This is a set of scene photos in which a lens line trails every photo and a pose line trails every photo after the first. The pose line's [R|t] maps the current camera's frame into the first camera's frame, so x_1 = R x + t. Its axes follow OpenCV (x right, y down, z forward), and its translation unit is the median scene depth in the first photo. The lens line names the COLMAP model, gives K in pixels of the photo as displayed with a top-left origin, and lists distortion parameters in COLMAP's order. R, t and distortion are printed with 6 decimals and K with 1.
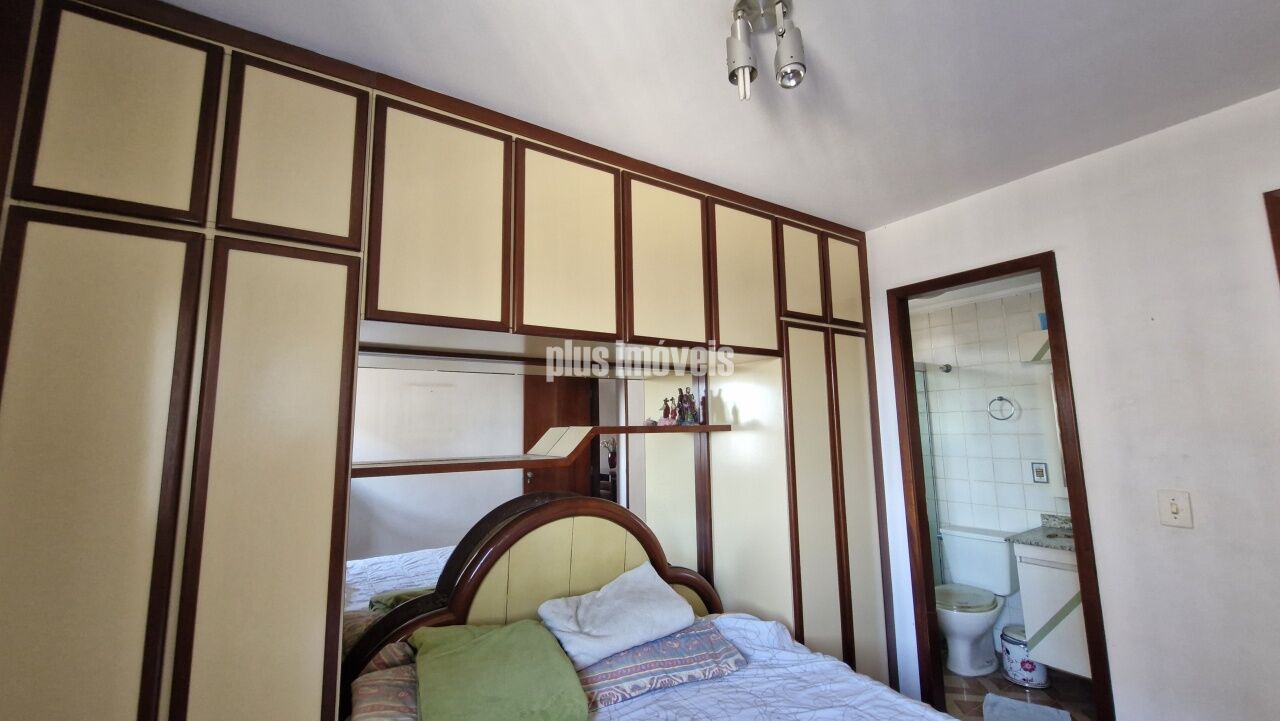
lens RADIAL K [[500.8, 0, 640.0], [0, 500.8, 360.5], [0, 0, 1]] dist [-0.000520, 0.000006]
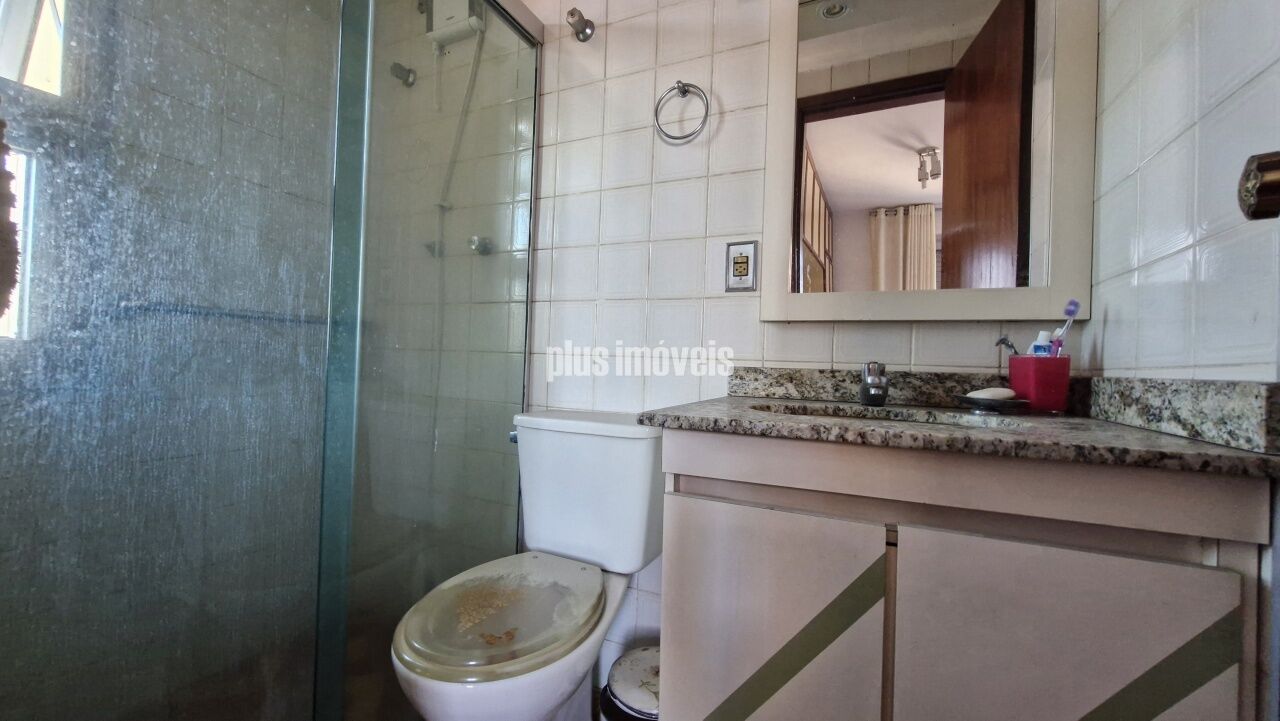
lens RADIAL K [[500.8, 0, 640.0], [0, 500.8, 360.5], [0, 0, 1]] dist [-0.000520, 0.000006]
pose [[0.849555, 0.044113, 0.525652, 0.516664], [-0.118846, 0.986883, 0.109259, 0.260596], [-0.513937, -0.155293, 0.843654, 0.683531]]
